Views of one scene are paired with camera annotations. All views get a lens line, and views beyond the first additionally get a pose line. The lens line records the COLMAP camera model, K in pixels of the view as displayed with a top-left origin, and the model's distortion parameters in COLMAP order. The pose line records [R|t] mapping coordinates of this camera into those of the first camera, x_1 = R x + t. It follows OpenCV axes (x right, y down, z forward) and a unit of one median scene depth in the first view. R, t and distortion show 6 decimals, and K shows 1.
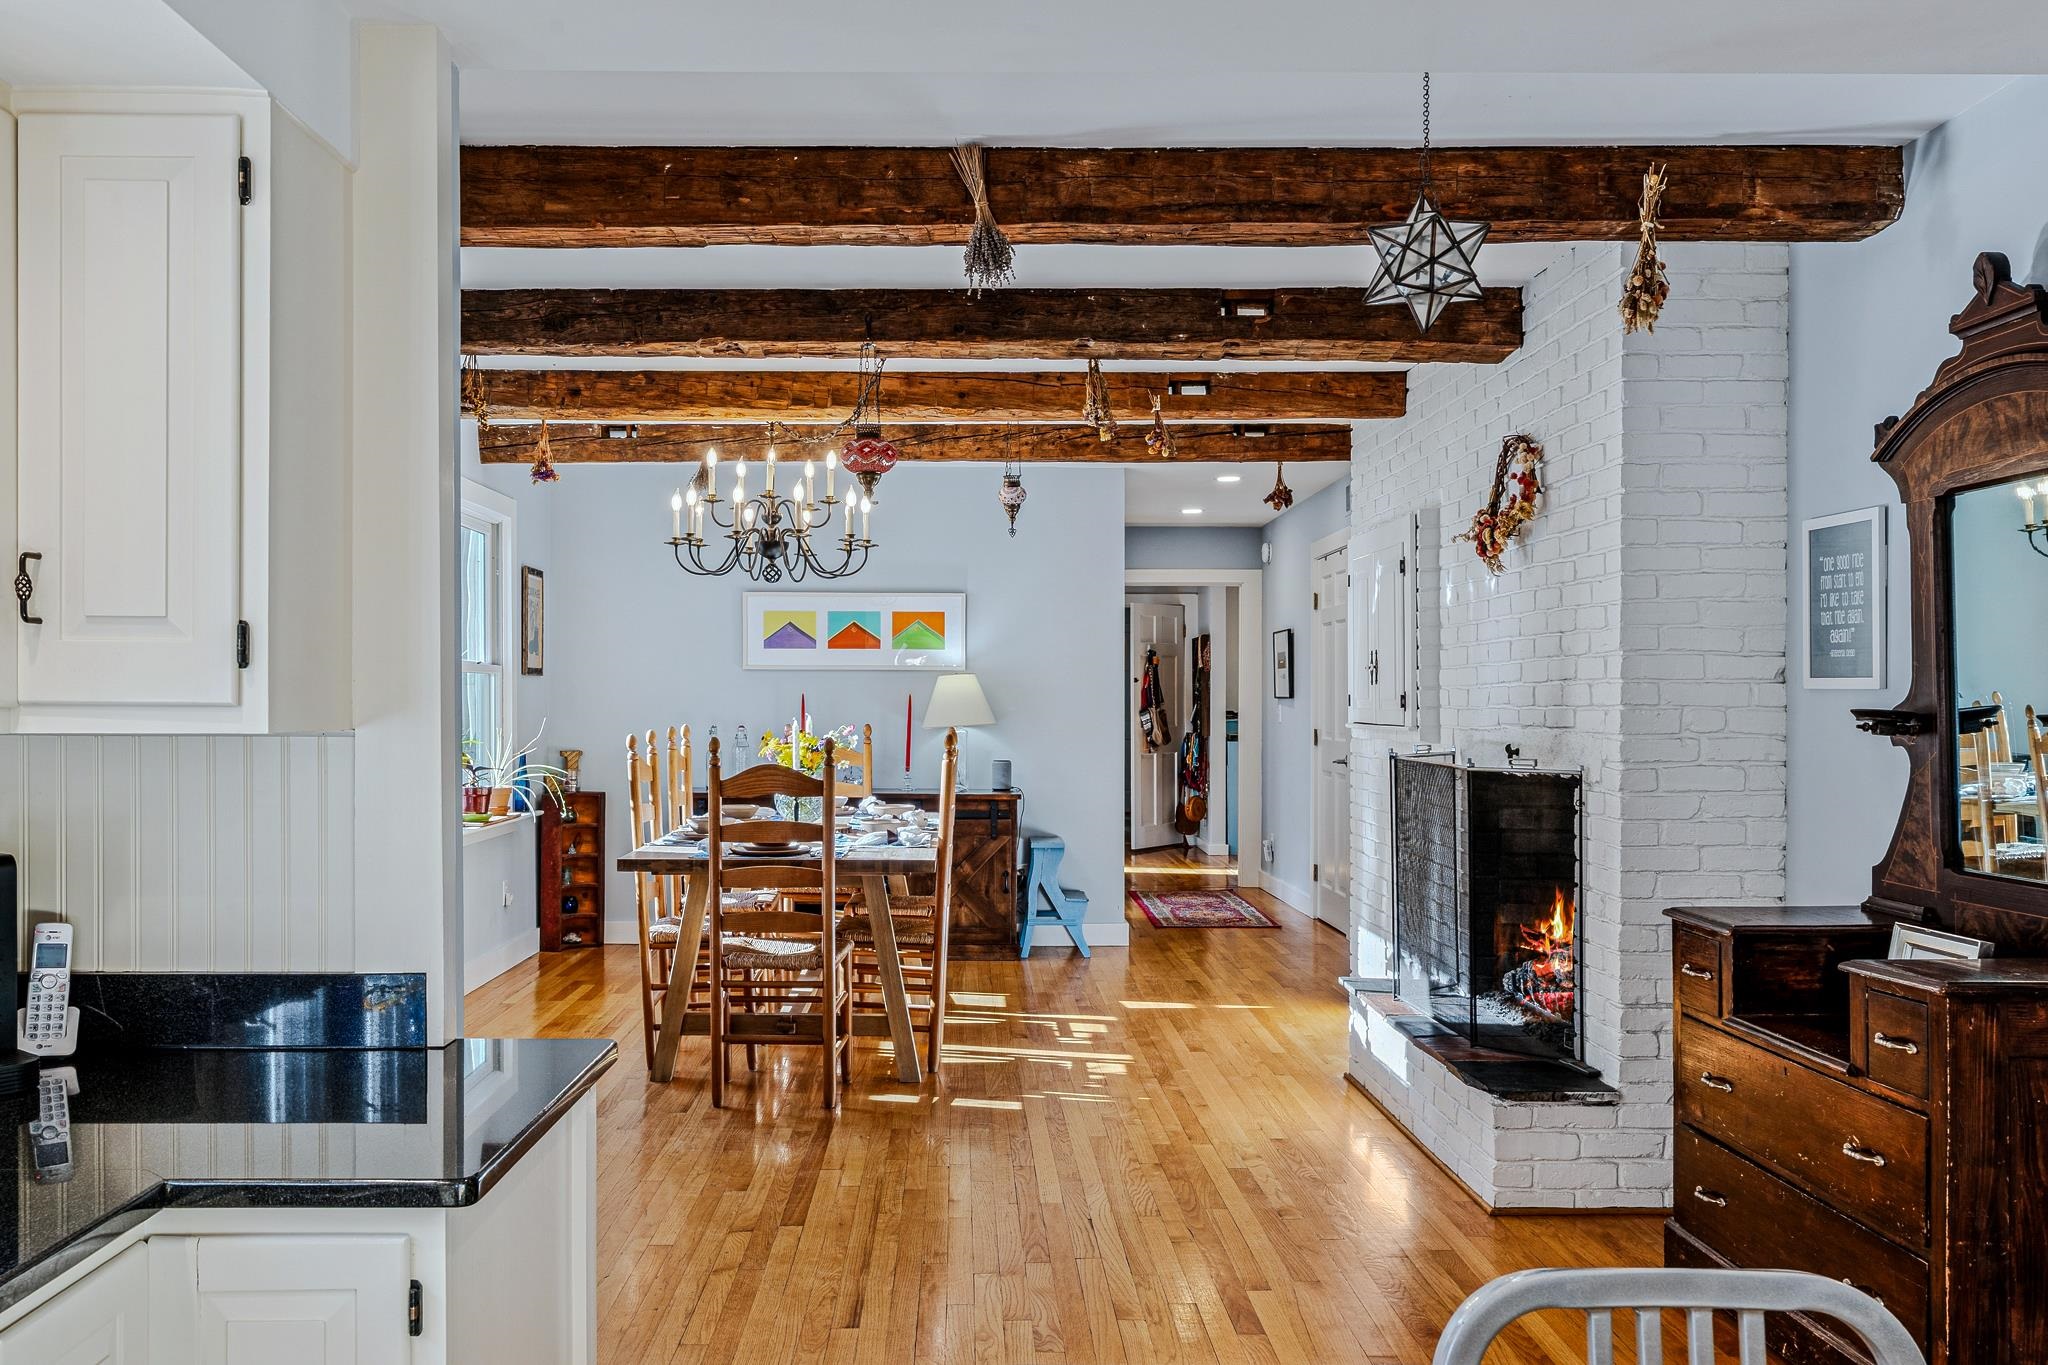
lens RADIAL K [[1672.1, 0, 1024.0], [0, 1672.1, 682.5], [0, 0, 1]] dist [0.002818, 0.000338]
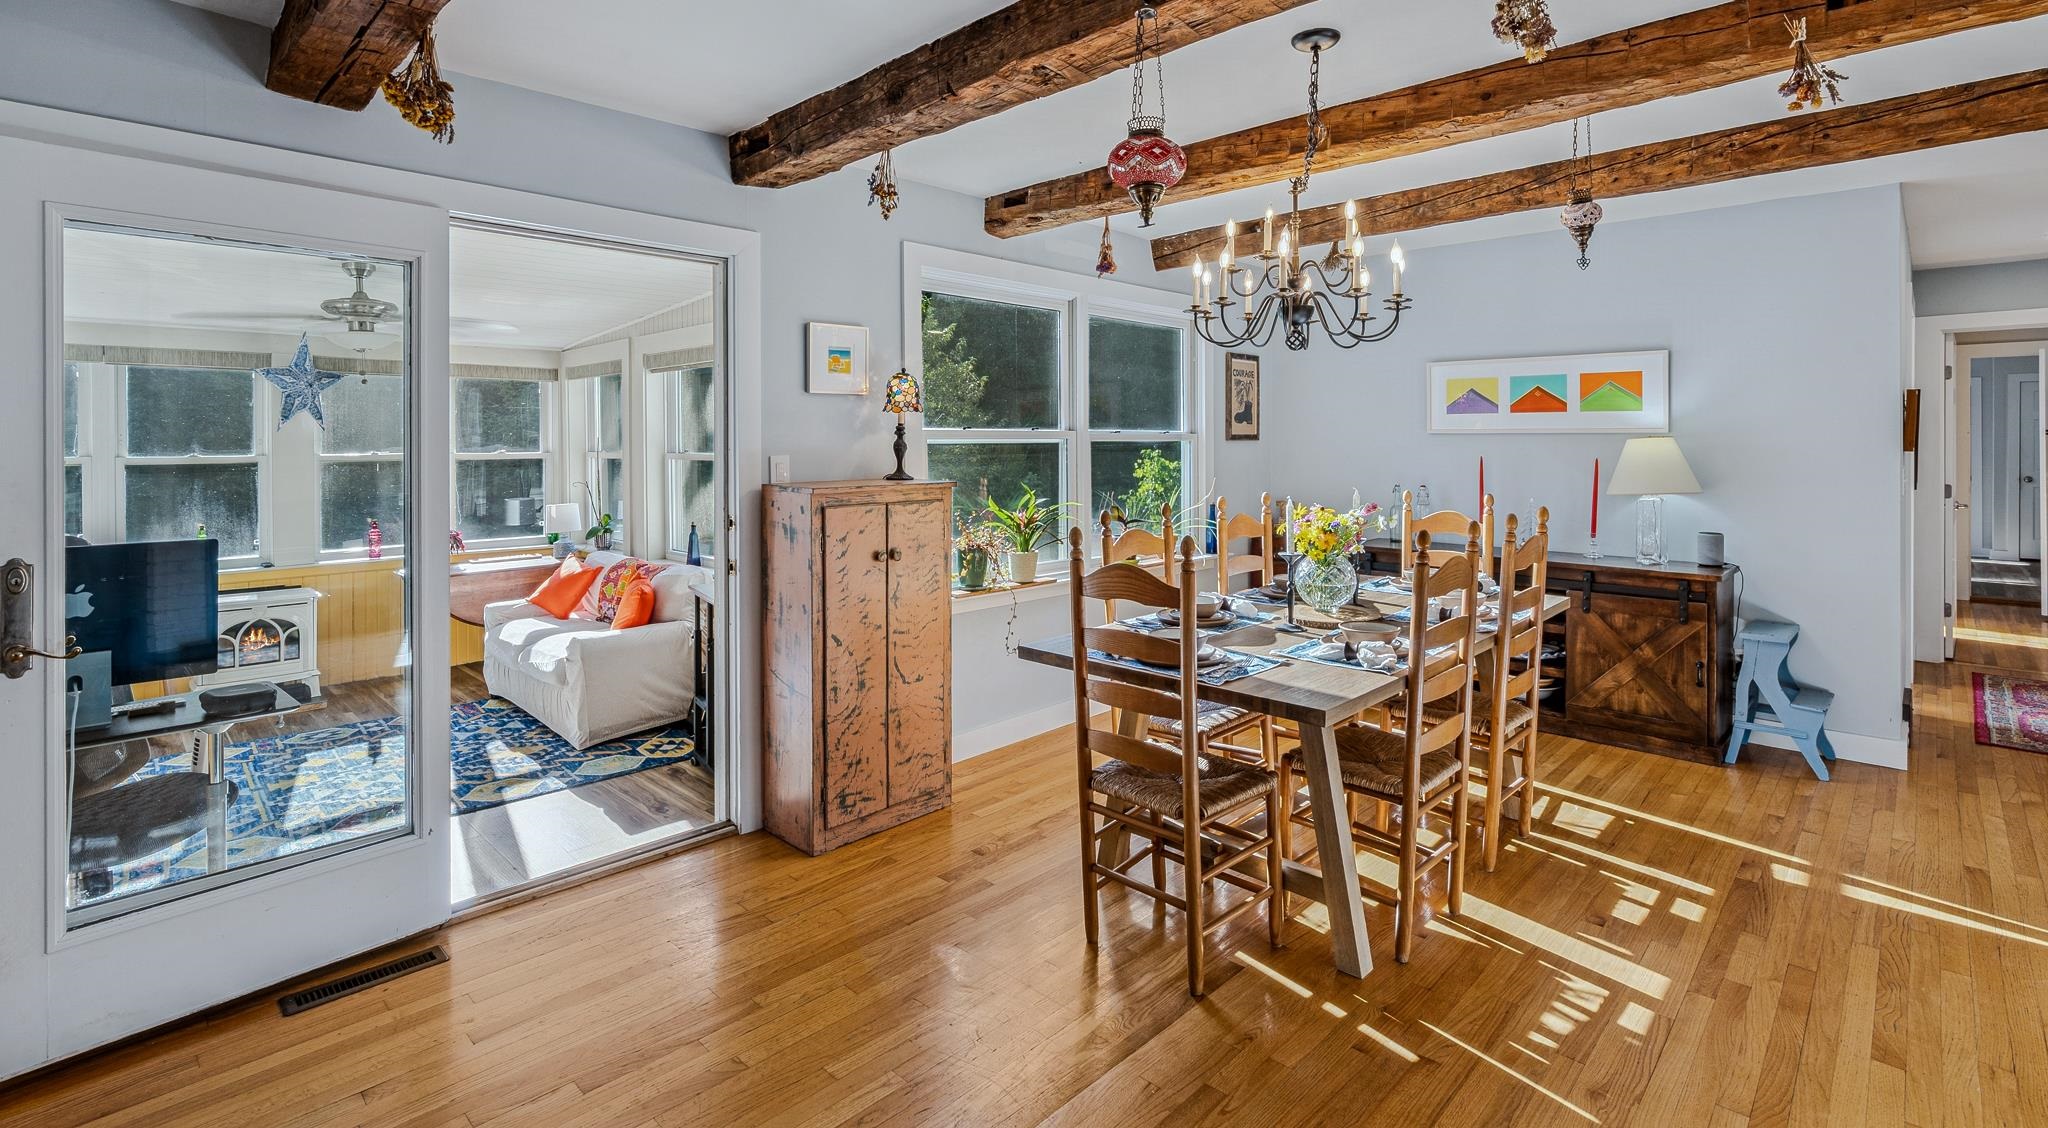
lens RADIAL K [[944.4, 0, 1036.7], [0, 944.4, 439.0], [0, 0, 1]] dist [-0.008941, 0.000641]
pose [[0.696746, -0.002719, -0.717313, 0.112213], [0.009561, 0.999939, 0.005496, -0.011810], [0.717255, -0.010687, 0.696729, 0.448499]]
